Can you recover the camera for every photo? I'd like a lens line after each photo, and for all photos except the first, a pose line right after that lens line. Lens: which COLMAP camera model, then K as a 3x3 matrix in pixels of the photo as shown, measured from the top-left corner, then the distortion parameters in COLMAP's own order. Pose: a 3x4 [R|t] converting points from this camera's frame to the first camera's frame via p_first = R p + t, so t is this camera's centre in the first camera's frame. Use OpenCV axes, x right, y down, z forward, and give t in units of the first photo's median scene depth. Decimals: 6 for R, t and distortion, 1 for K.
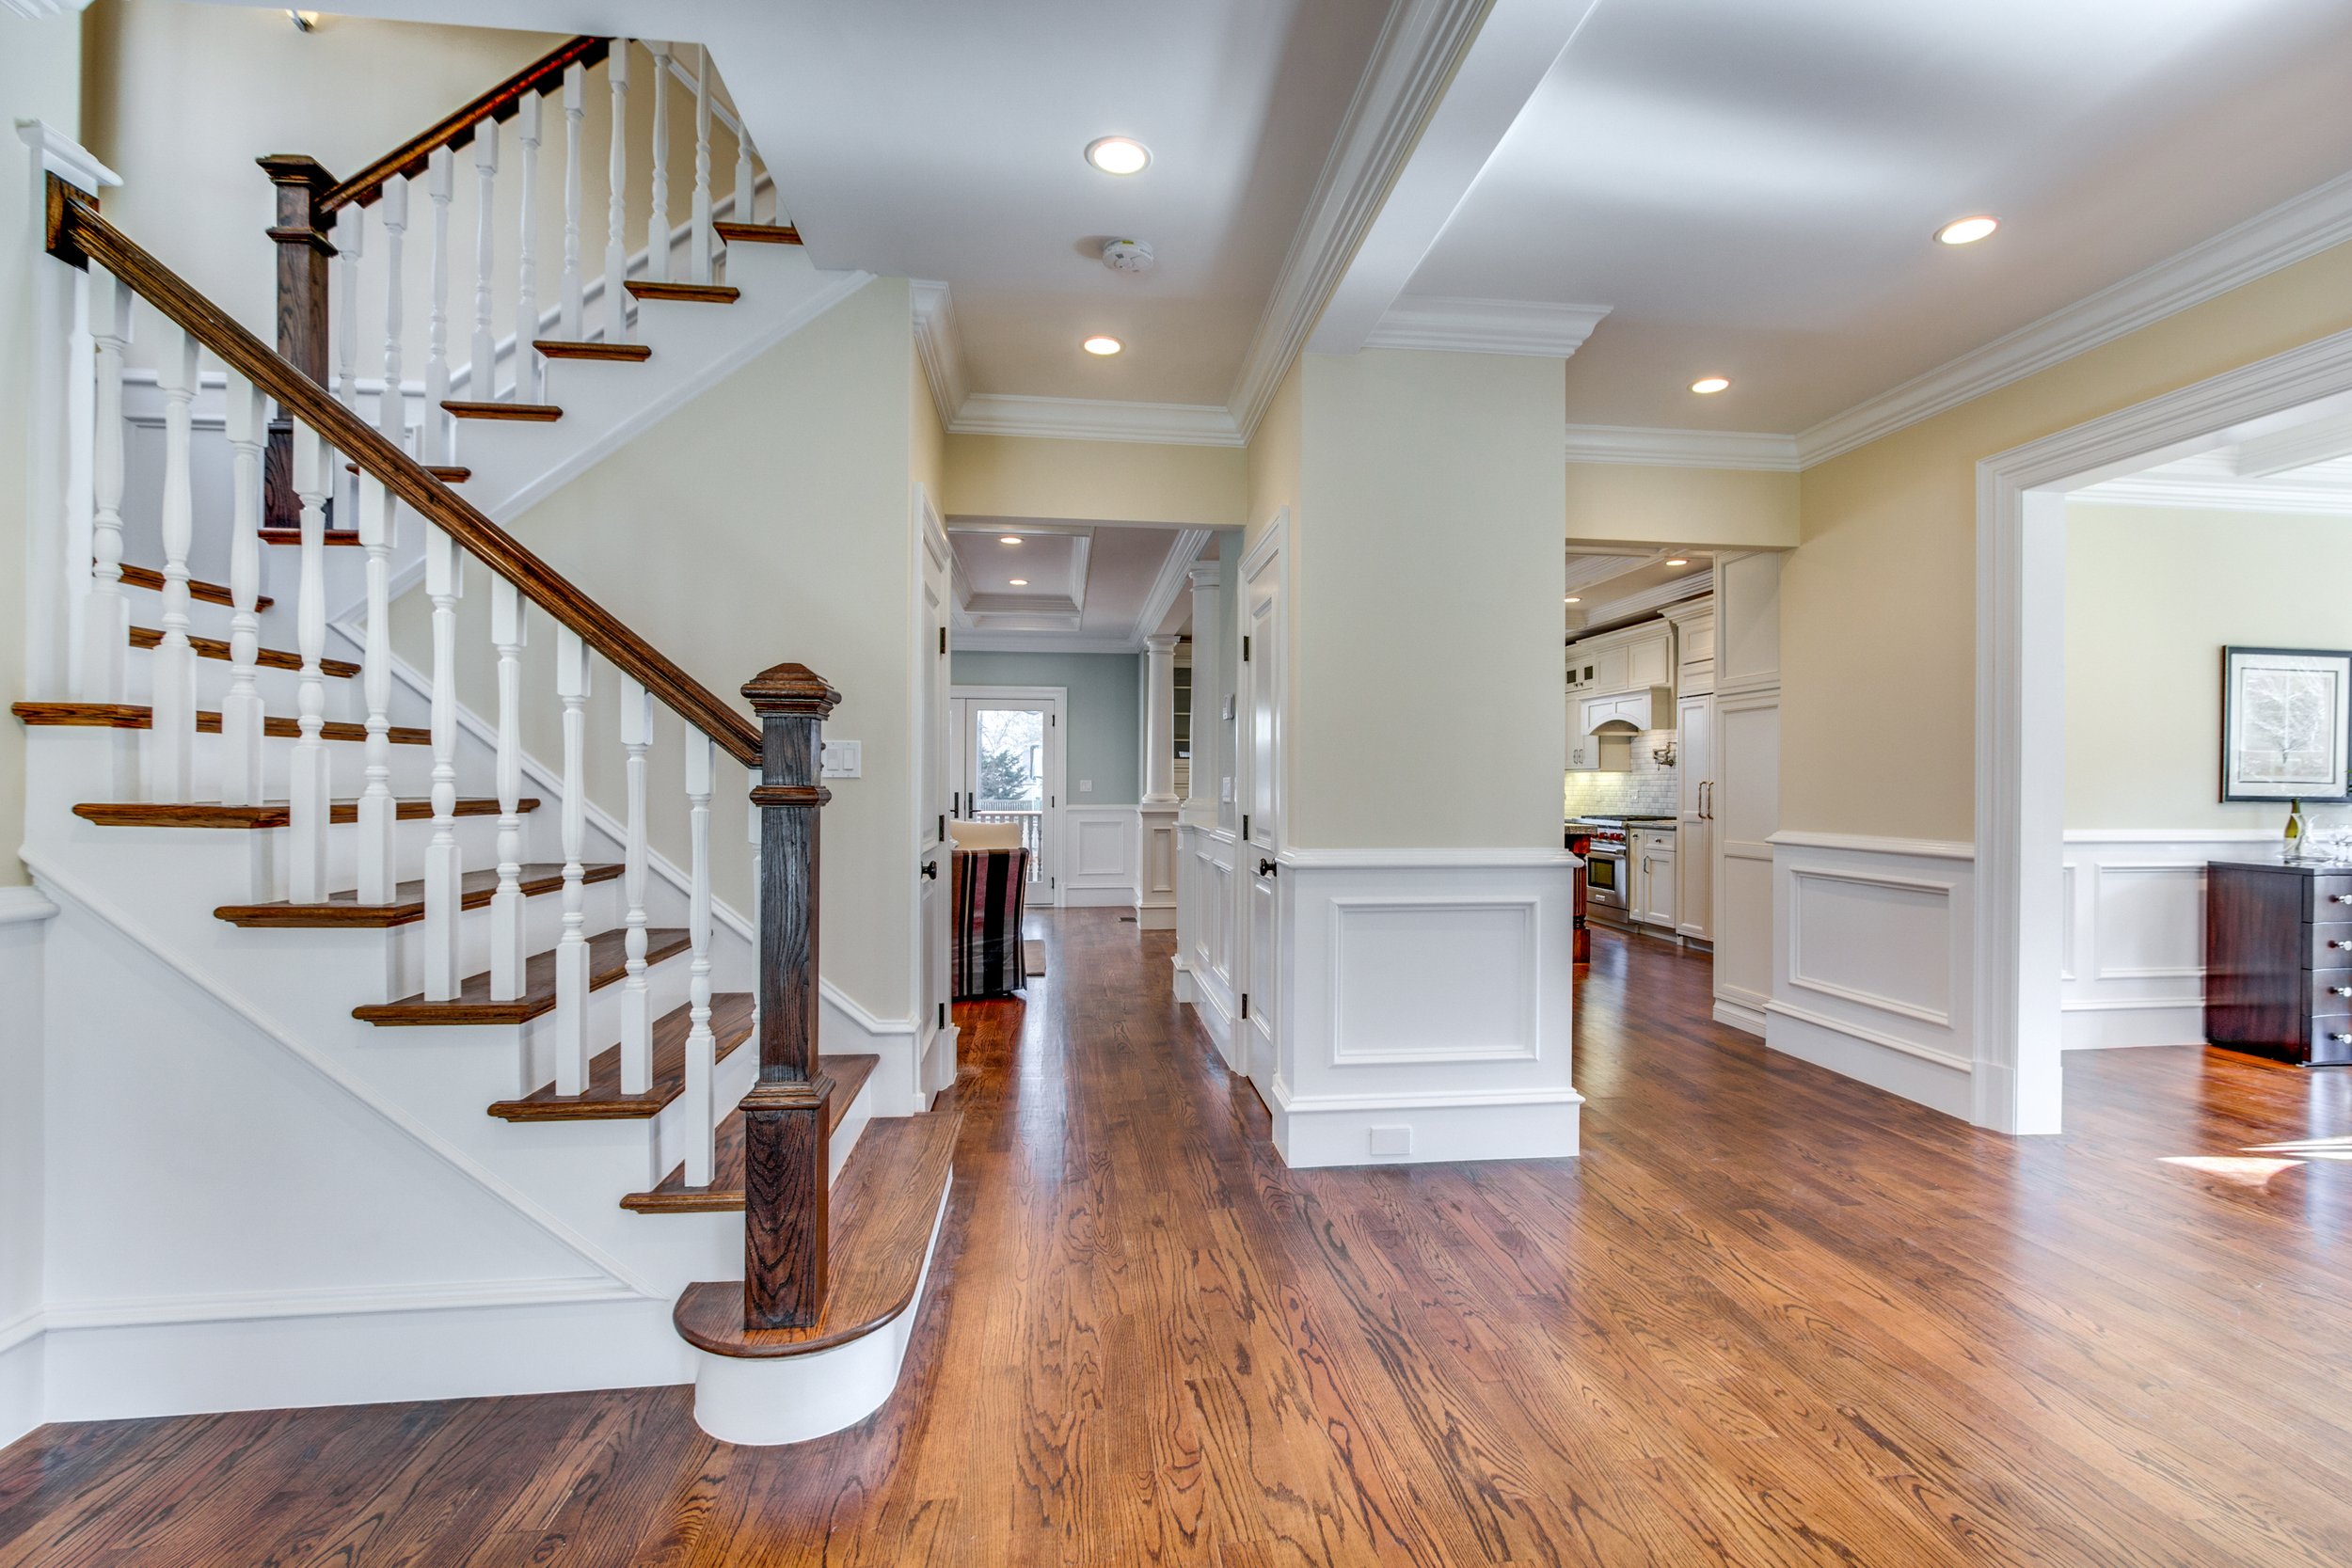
lens RADIAL K [[1102.1, 0, 1176.0], [0, 1102.1, 784.0], [0, 0, 1]] dist [0.000158, 0.000170]
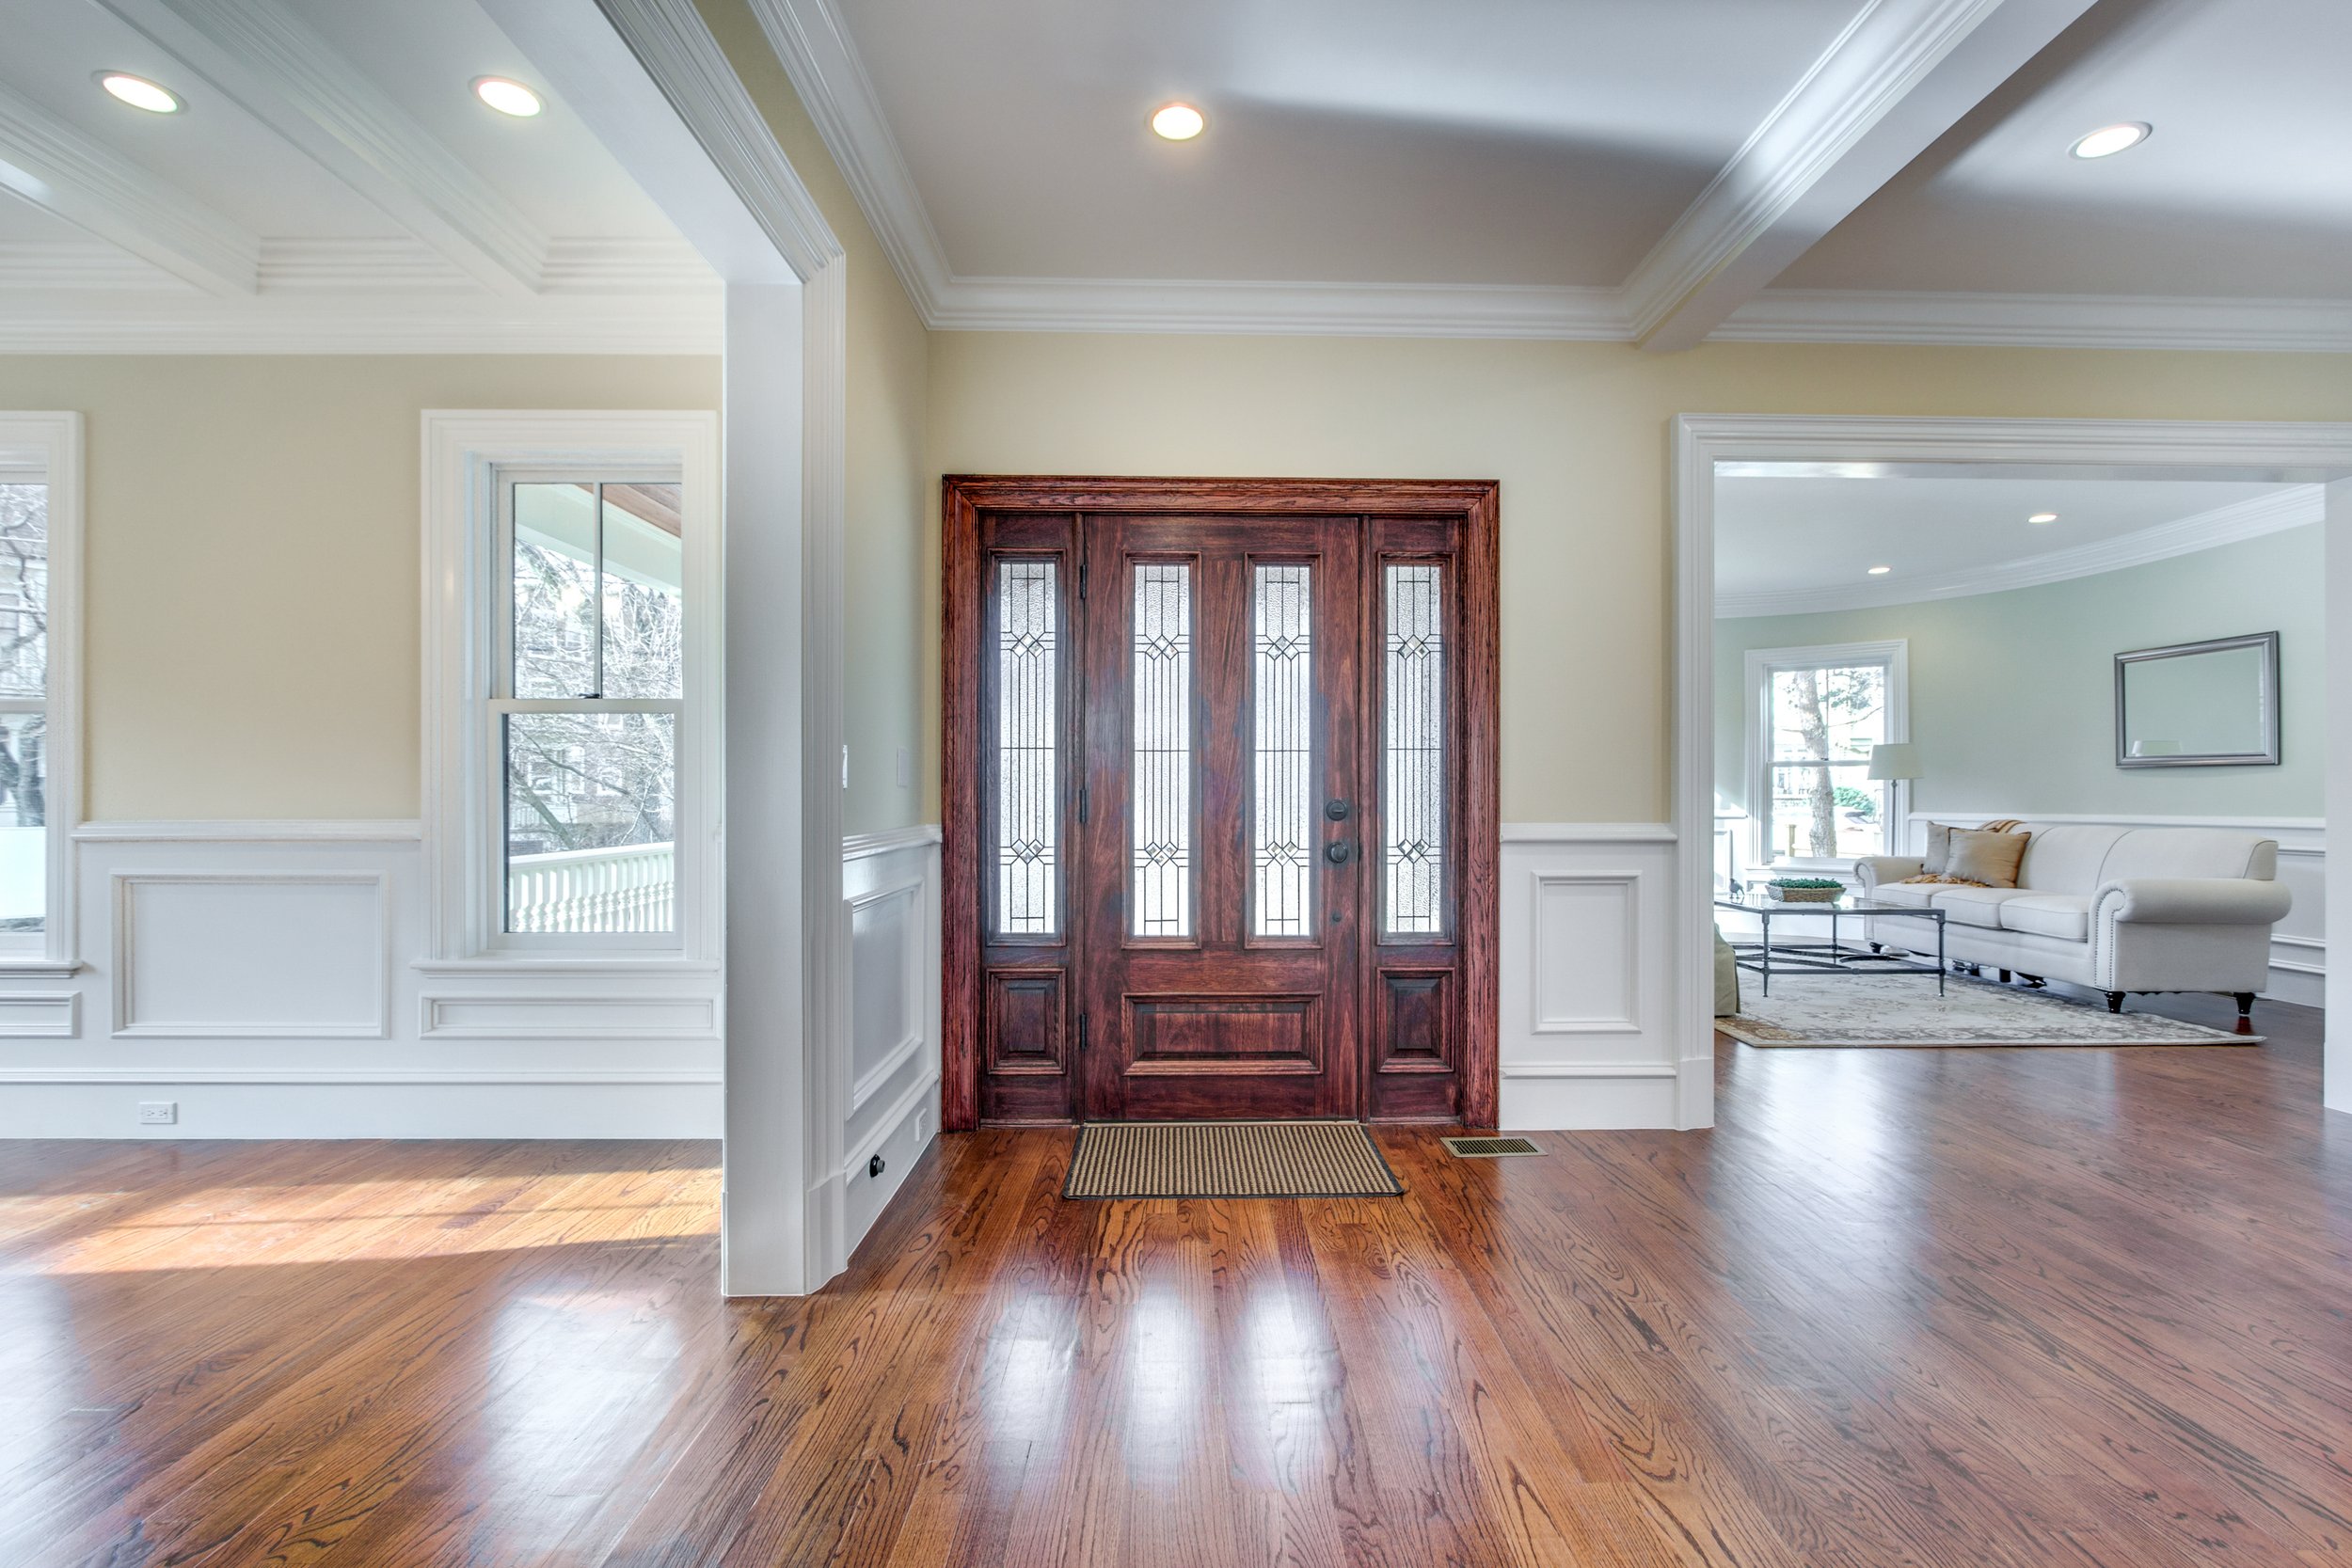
lens RADIAL K [[1102.1, 0, 1176.0], [0, 1102.1, 784.0], [0, 0, 1]] dist [0.000158, 0.000170]
pose [[-0.995473, -0.003280, 0.094989, 0.414340], [-0.003325, 0.999994, -0.000321, 0.016448], [-0.094988, -0.000636, -0.995478, 0.892224]]
